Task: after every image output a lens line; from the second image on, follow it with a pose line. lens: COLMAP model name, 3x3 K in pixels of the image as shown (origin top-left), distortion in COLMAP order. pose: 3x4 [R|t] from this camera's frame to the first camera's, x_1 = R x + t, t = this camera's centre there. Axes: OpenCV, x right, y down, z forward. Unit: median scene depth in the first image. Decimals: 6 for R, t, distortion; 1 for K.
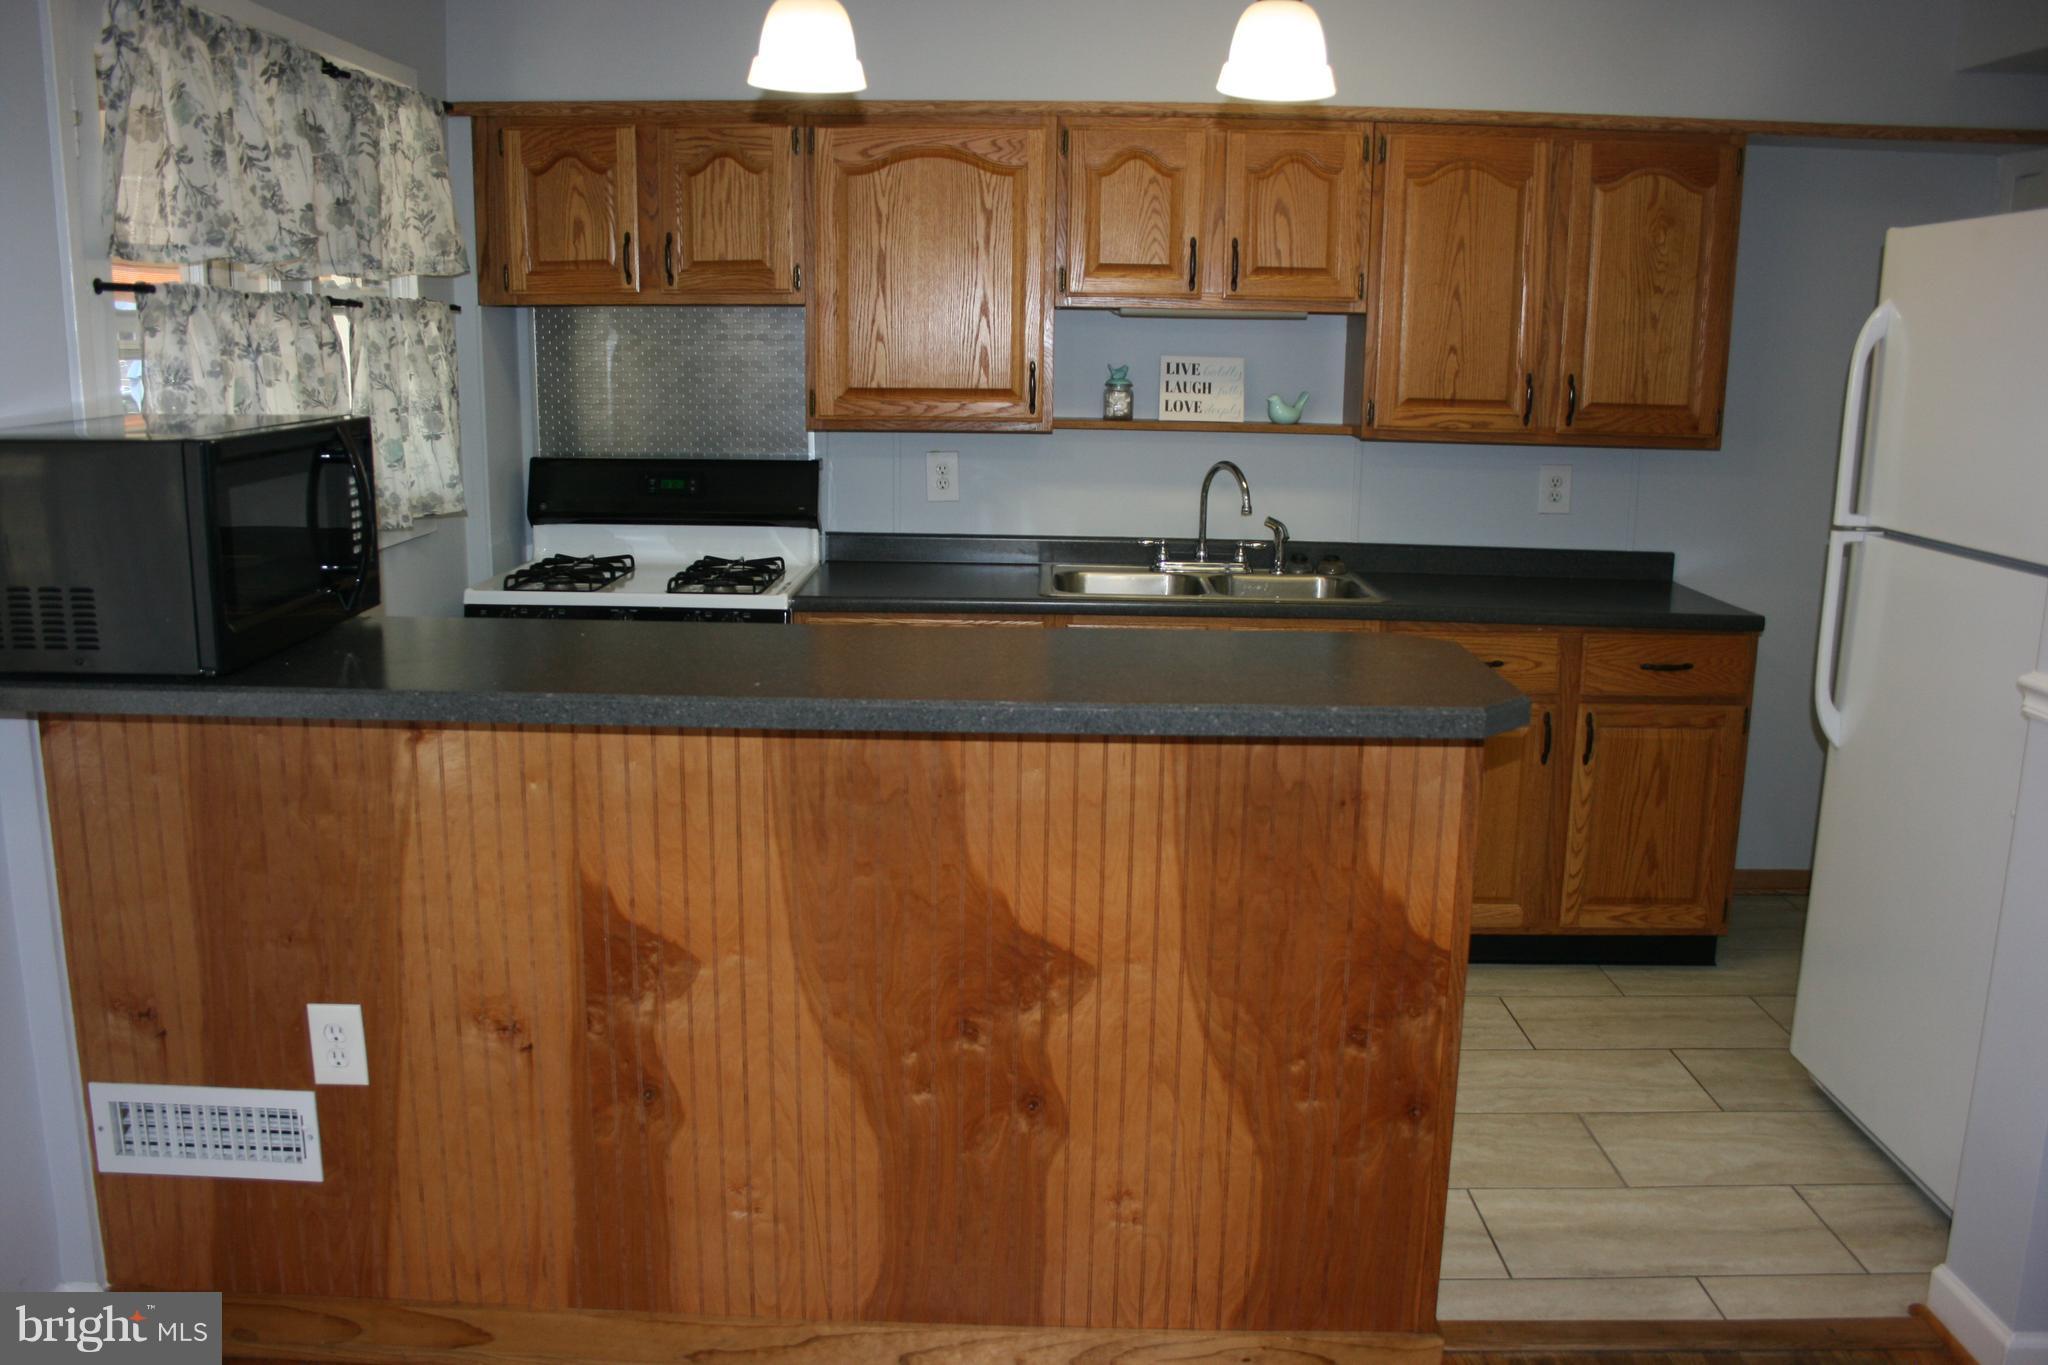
lens RADIAL K [[1750.1, 0, 1035.0], [0, 1750.1, 692.3], [0, 0, 1]] dist [-0.154336, 0.120743]
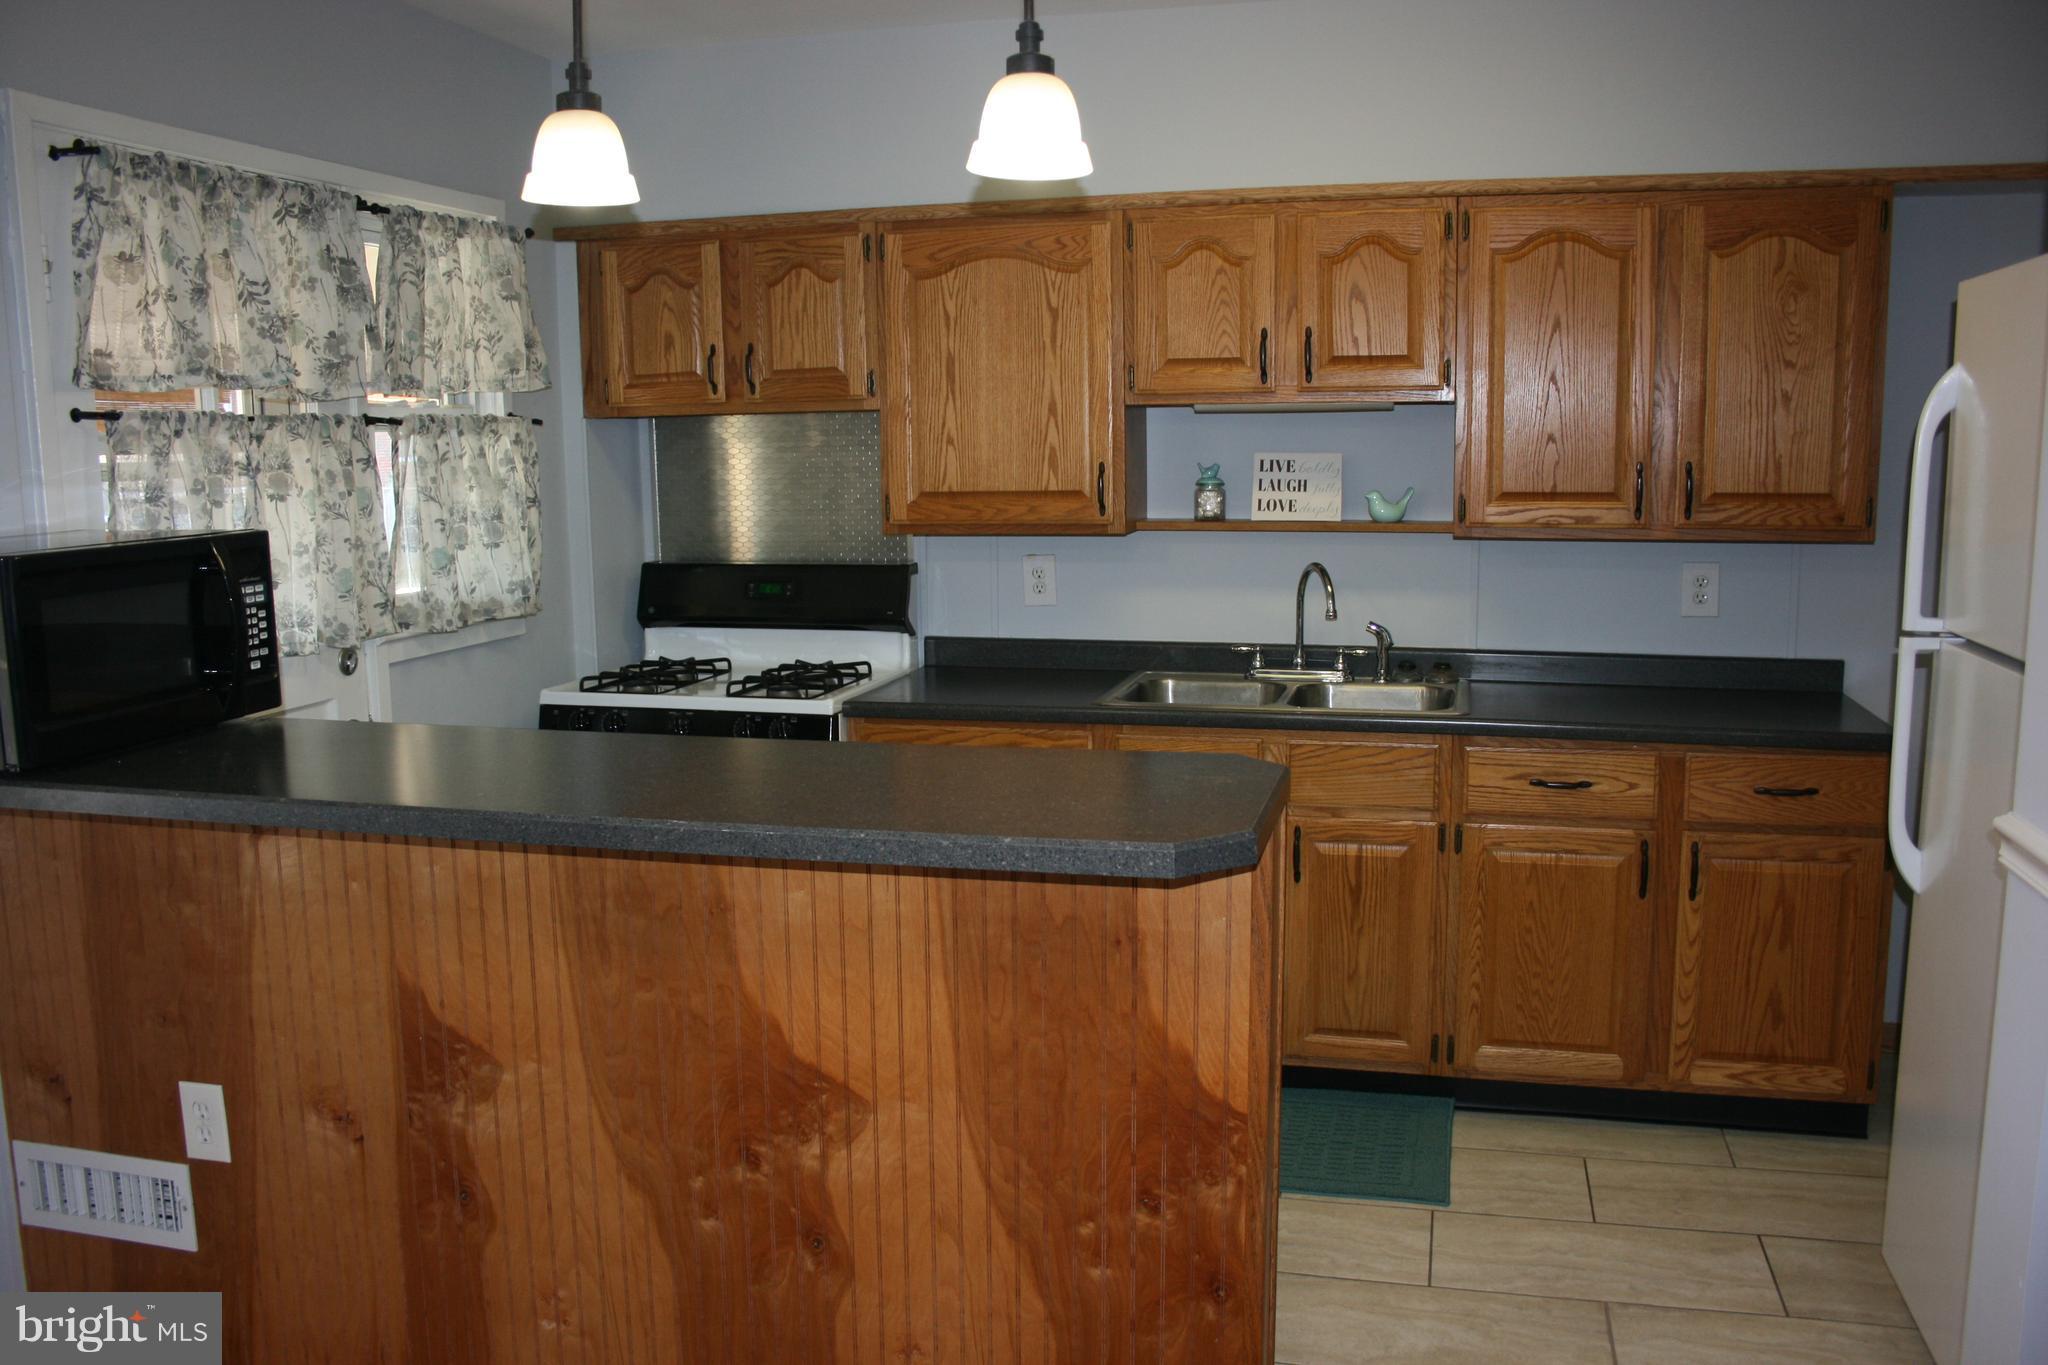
lens RADIAL K [[1750.1, 0, 1020.9], [0, 1750.1, 681.9], [0, 0, 1]] dist [-0.154336, 0.120743]
pose [[0.967172, 0.008576, -0.253977, 0.260644], [-0.024326, 0.997965, -0.058937, -0.012191], [0.252955, 0.063181, 0.965413, 0.075107]]
